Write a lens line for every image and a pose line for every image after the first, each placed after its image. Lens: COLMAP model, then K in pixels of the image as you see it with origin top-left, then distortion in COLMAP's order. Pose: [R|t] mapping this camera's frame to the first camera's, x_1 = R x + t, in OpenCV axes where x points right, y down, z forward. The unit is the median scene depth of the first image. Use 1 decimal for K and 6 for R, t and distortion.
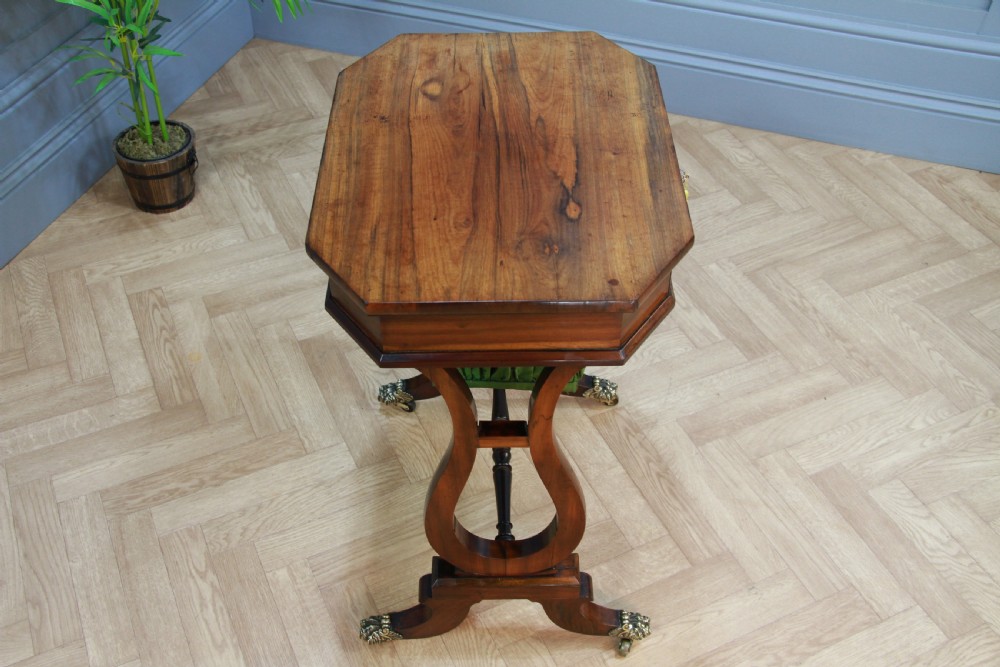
lens RADIAL K [[1057.4, 0, 500.0], [0, 1057.4, 333.5], [0, 0, 1]] dist [-0.109167, 0.291663]
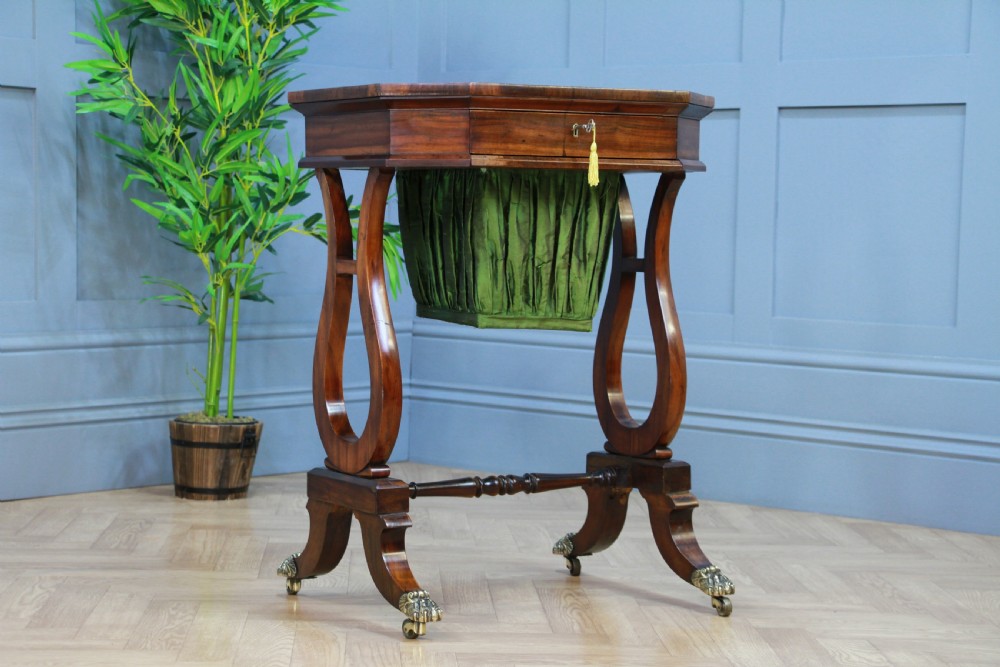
lens RADIAL K [[2219.0, 0, 502.8], [0, 2219.0, 345.6], [0, 0, 1]] dist [0.329006, 0.507149]
pose [[0.928940, 0.041240, -0.367925, 0.597337], [-0.269884, 0.755721, -0.596697, 0.846551], [0.253441, 0.653593, 0.713150, -0.327110]]
